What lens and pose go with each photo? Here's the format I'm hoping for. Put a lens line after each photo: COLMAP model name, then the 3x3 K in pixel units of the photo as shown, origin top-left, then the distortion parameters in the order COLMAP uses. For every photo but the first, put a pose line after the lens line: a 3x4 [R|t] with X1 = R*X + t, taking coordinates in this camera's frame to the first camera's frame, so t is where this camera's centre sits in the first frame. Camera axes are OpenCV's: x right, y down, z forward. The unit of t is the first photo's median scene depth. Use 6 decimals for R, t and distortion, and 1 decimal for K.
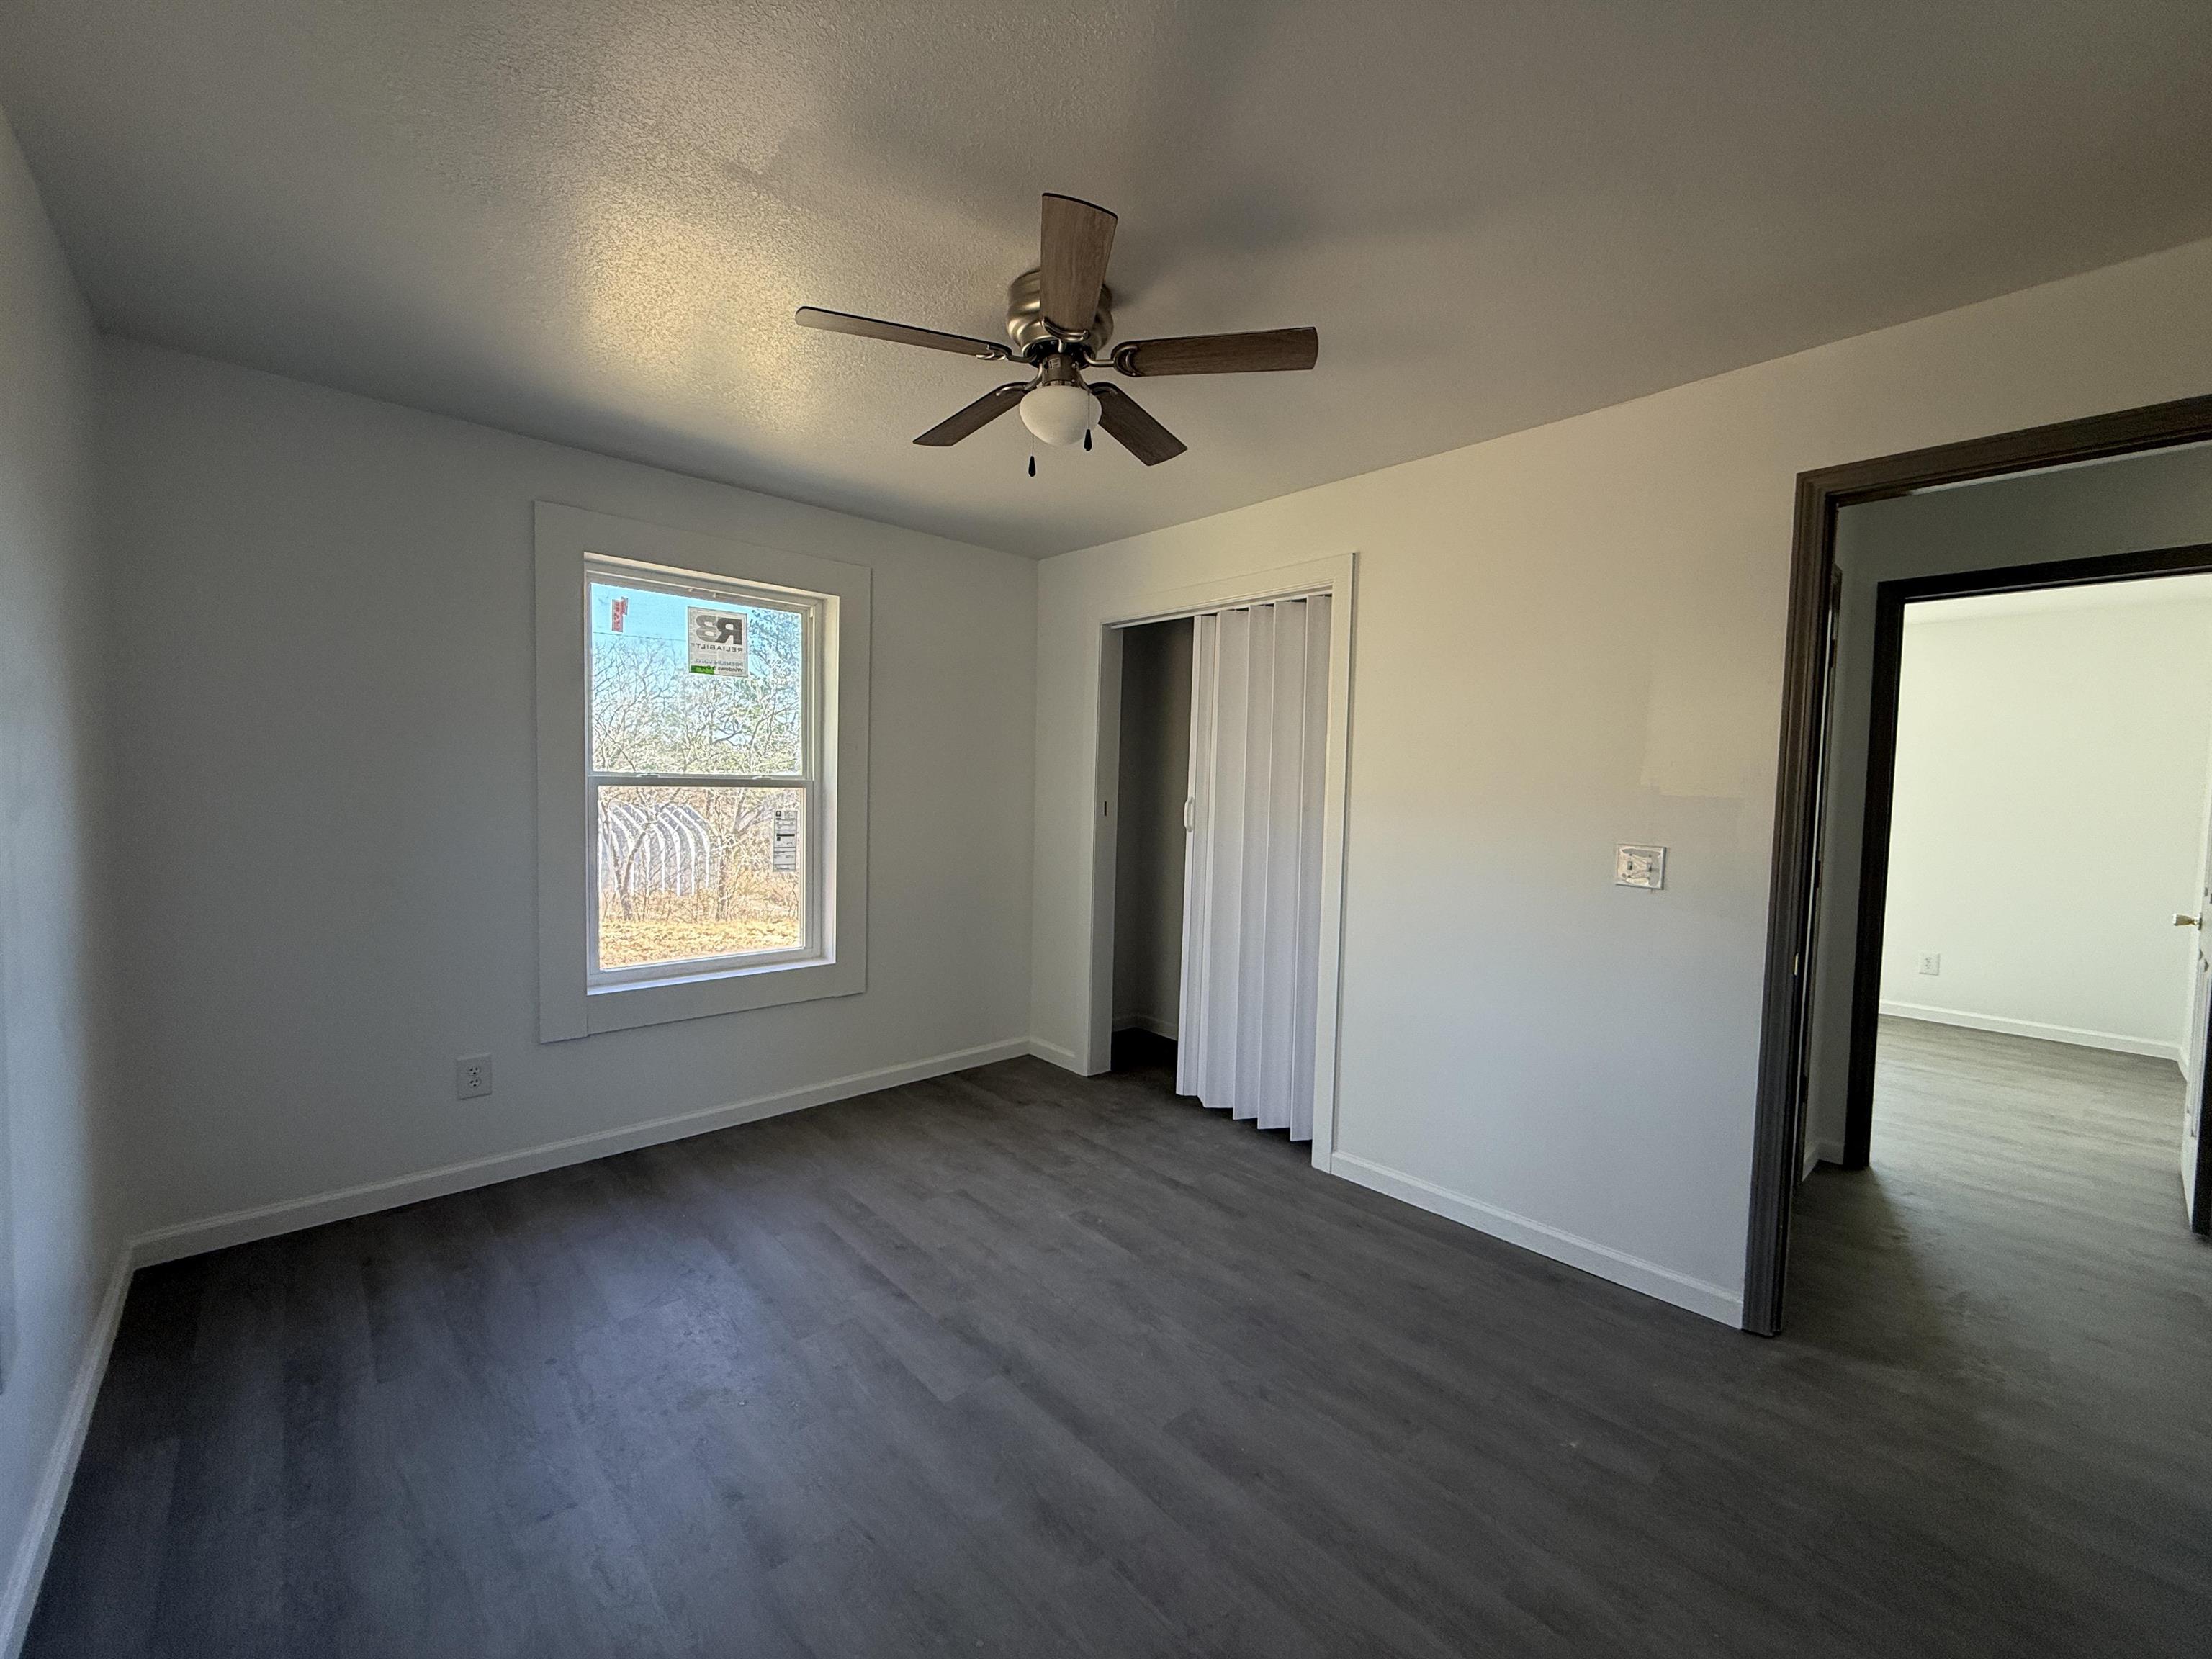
lens RADIAL K [[877.7, 0, 1112.6], [0, 877.7, 827.0], [0, 0, 1]] dist [-0.000414, -0.000118]
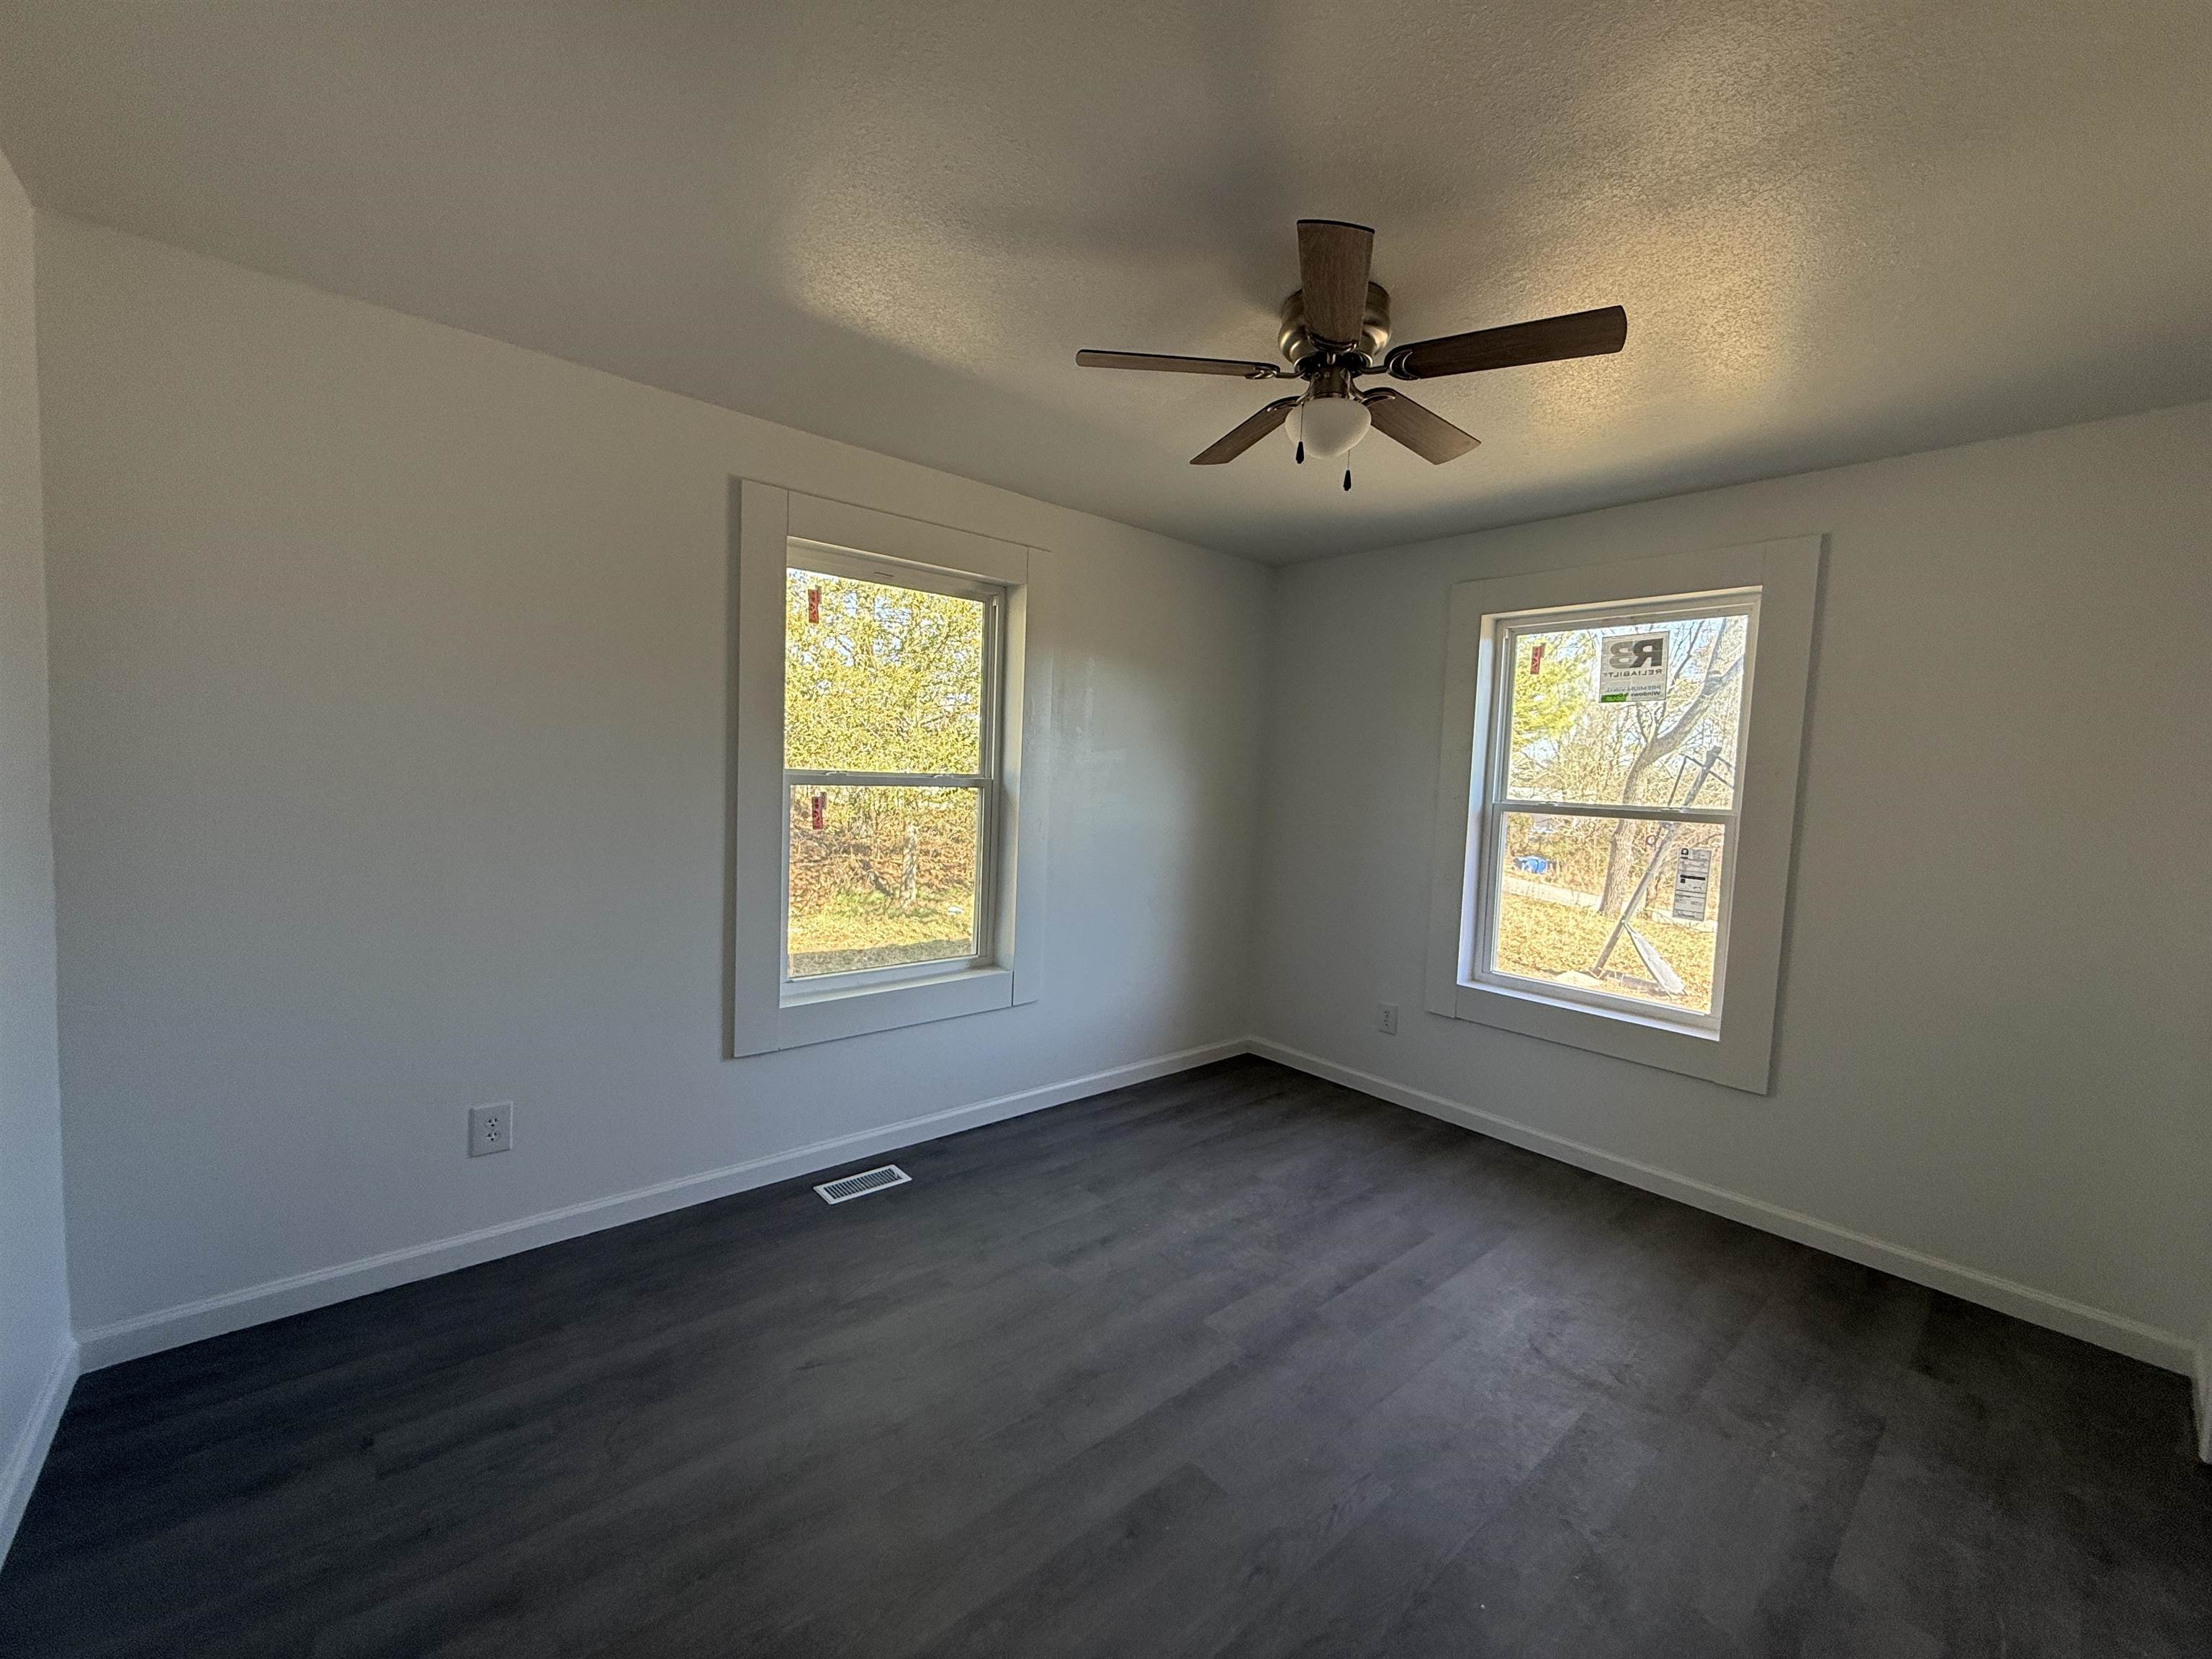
lens RADIAL K [[898.7, 0, 1106.0], [0, 898.7, 829.5], [0, 0, 1]] dist [-0.001340, -0.000160]
pose [[-0.042487, 0.039334, -0.998322, 0.576210], [-0.093508, 0.994682, 0.043171, -0.023853], [0.994712, 0.095185, -0.038583, 0.496541]]
